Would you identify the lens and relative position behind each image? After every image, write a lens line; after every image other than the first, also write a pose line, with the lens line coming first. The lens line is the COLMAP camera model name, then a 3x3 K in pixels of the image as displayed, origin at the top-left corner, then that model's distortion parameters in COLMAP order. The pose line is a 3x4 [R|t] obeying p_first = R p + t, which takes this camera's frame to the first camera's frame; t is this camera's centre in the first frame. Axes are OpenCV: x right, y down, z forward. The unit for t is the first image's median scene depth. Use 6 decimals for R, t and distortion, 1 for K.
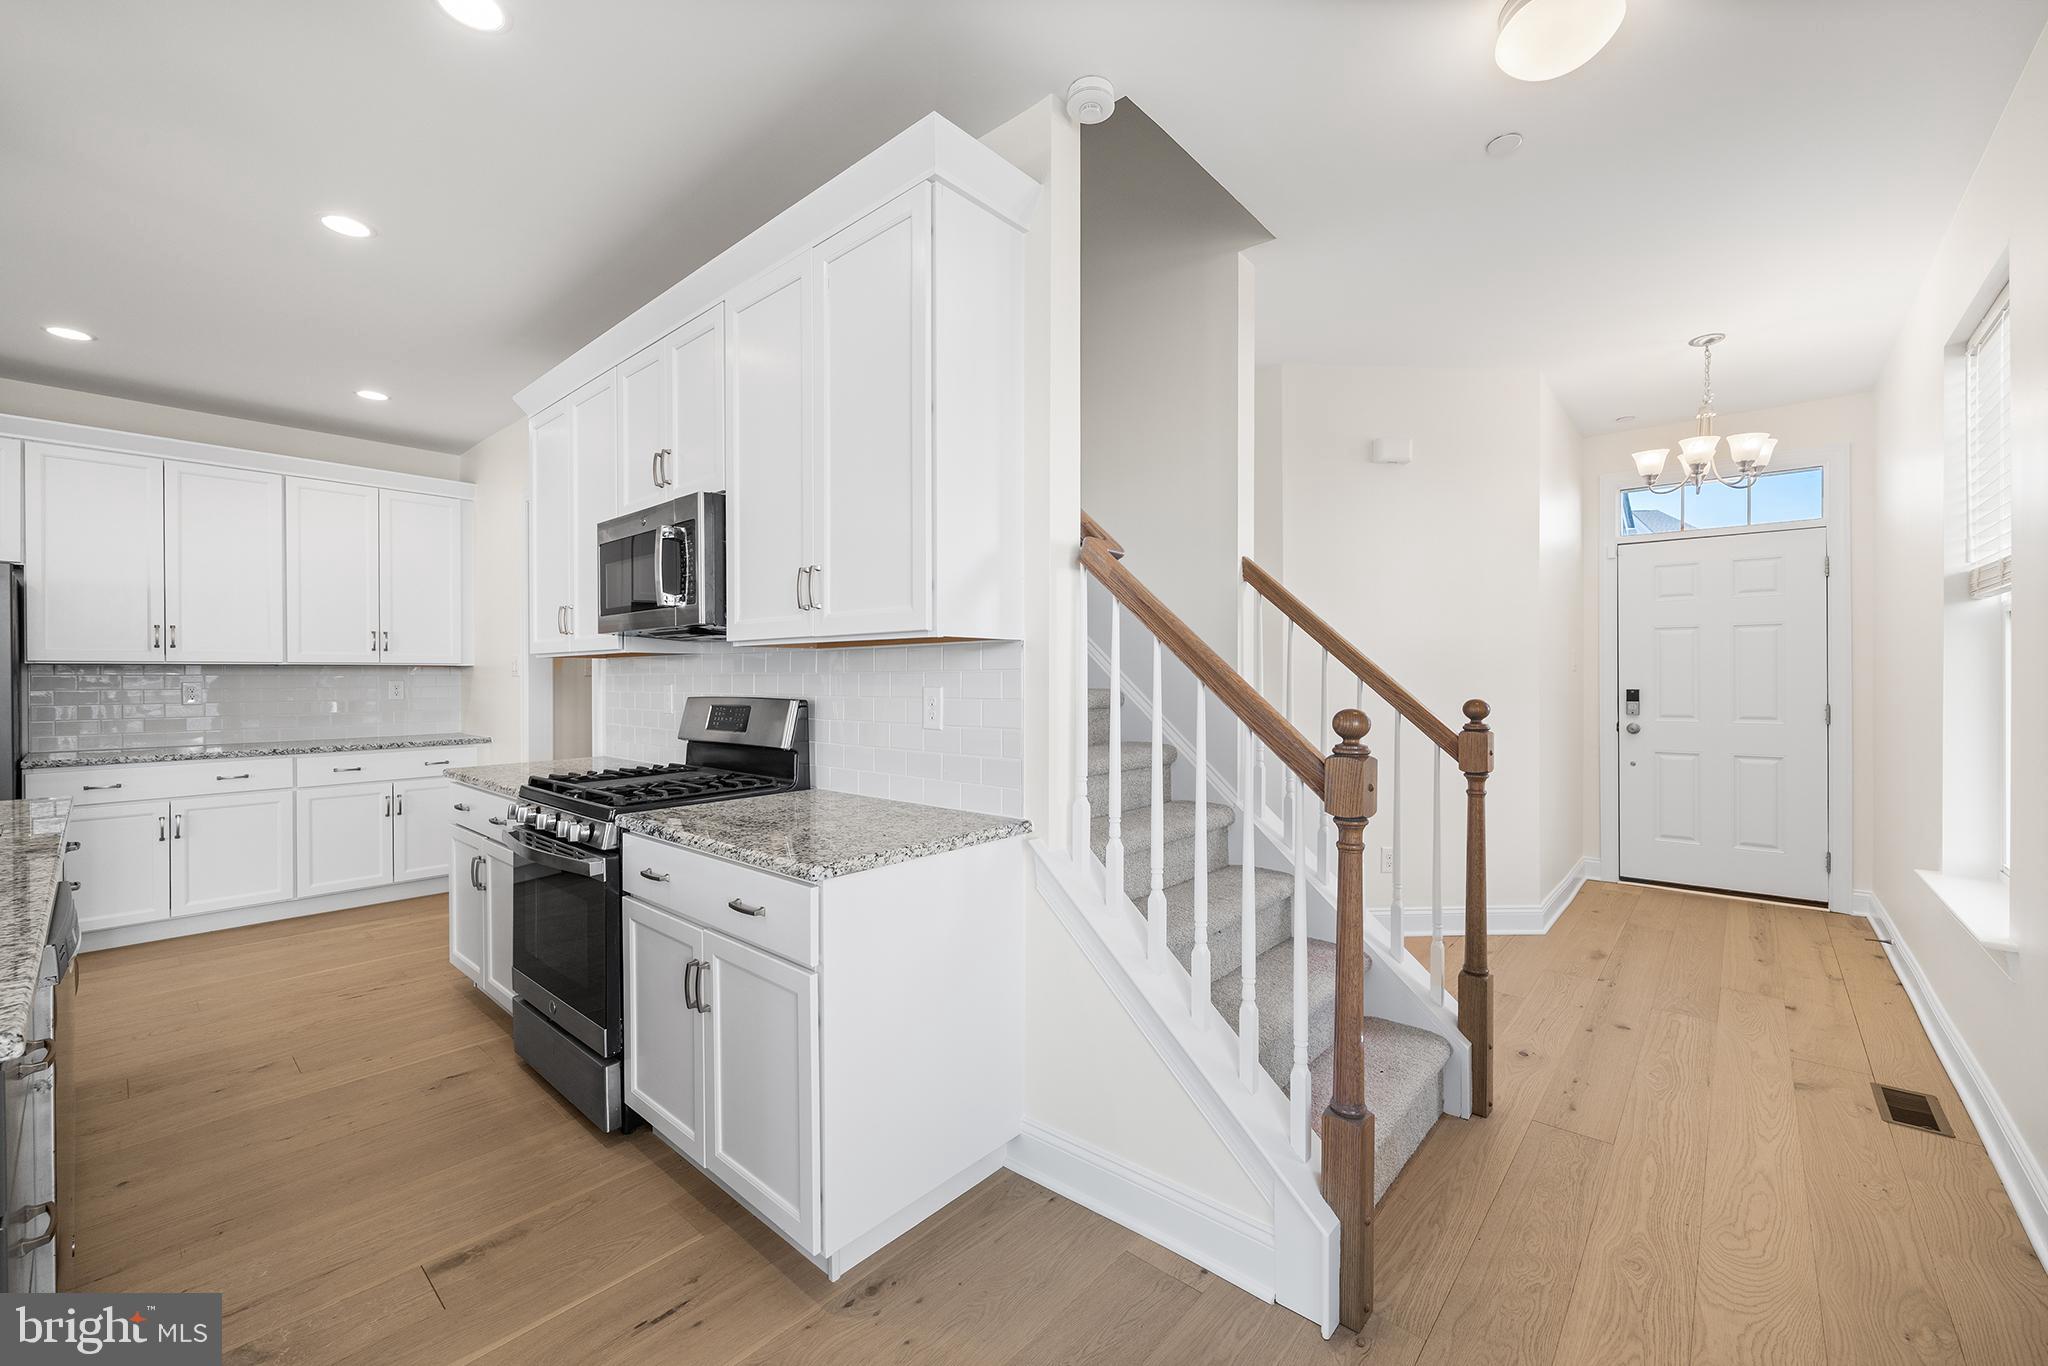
lens RADIAL K [[817.2, 0, 1023.7], [0, 817.2, 676.1], [0, 0, 1]] dist [-0.000047, 0.000127]
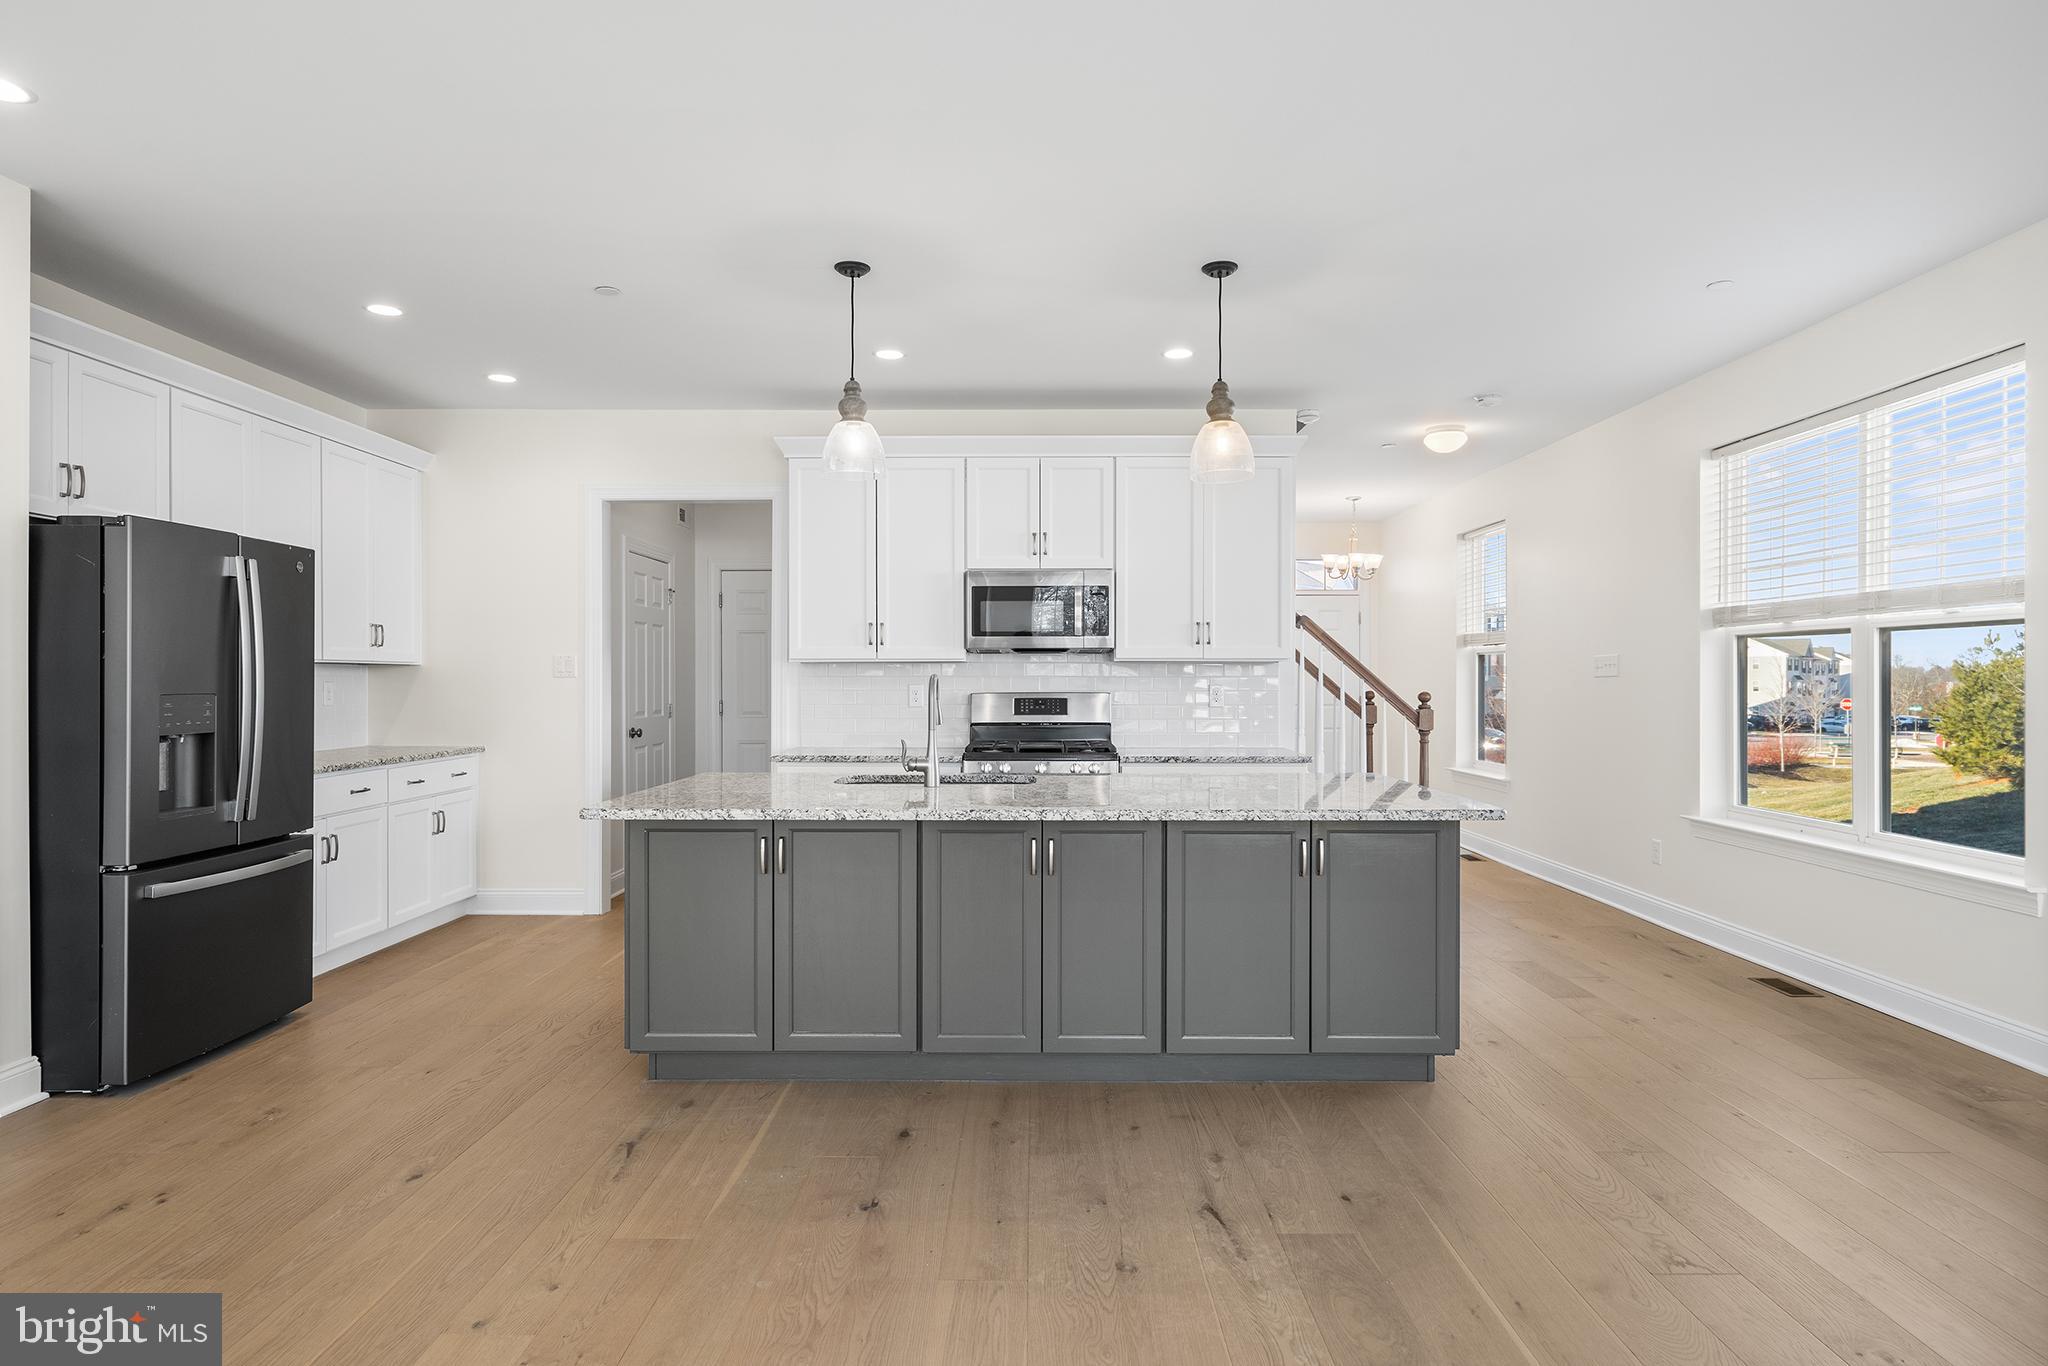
lens RADIAL K [[1129.4, 0, 1031.5], [0, 1129.4, 683.8], [0, 0, 1]] dist [0.004517, 0.001441]
pose [[0.751875, 0.001312, 0.659304, -1.938092], [-0.002371, 0.999997, 0.000713, 0.010475], [-0.659301, -0.002099, 0.751876, -0.612946]]
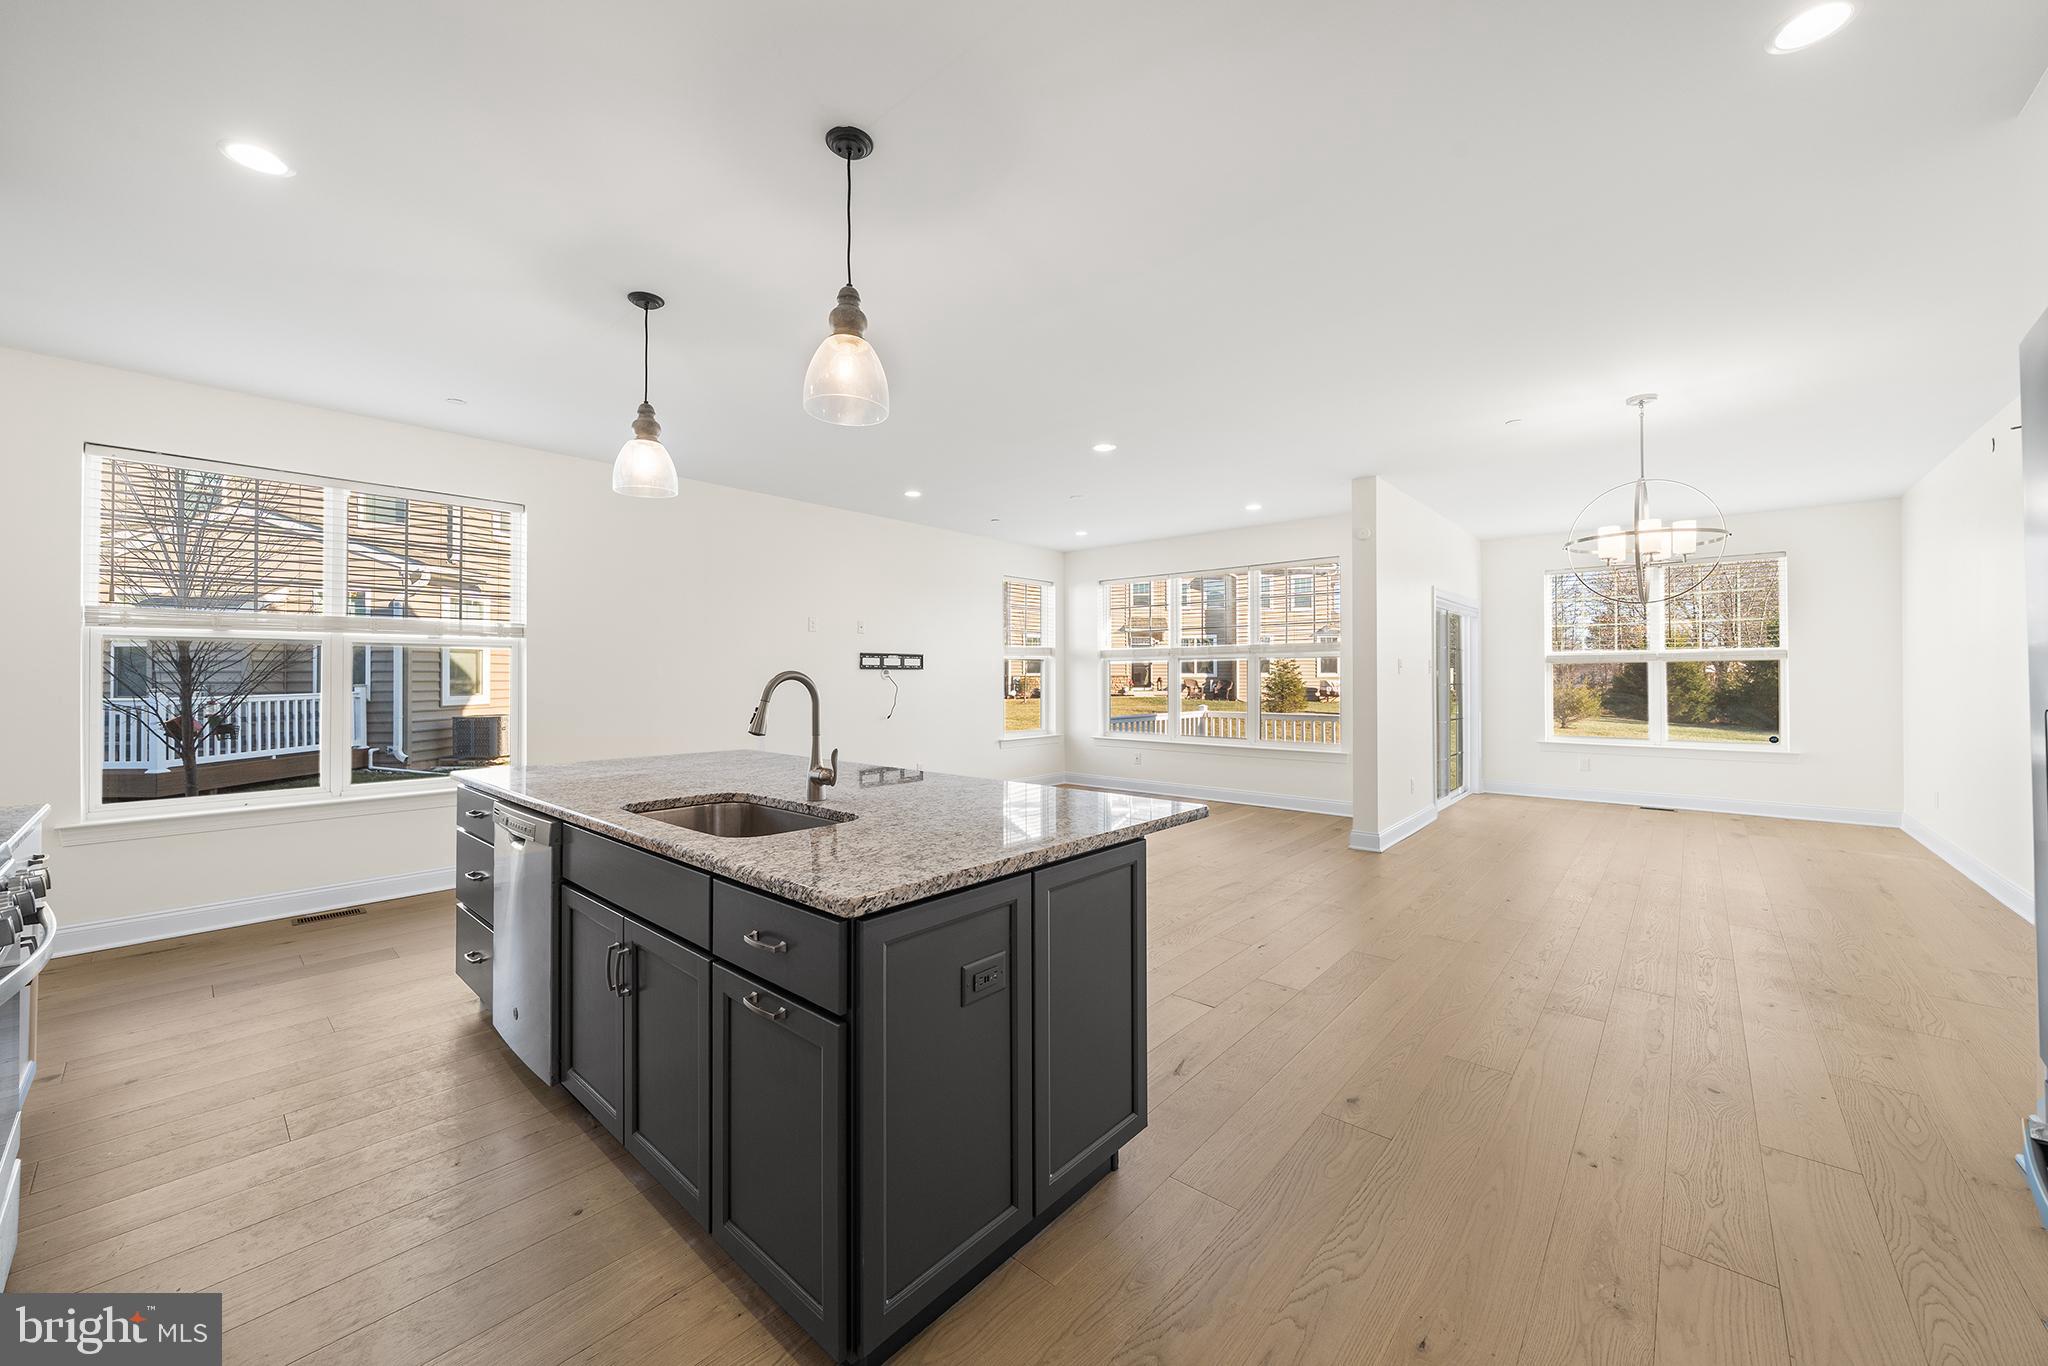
lens RADIAL K [[757.8, 0, 1024.3], [0, 757.8, 669.6], [0, 0, 1]] dist [-0.001238, -0.000145]
pose [[-0.999986, 0.005208, -0.000687, -1.282747], [0.005213, 0.999961, -0.007197, 0.002515], [0.000650, -0.007200, -0.999974, 1.489841]]
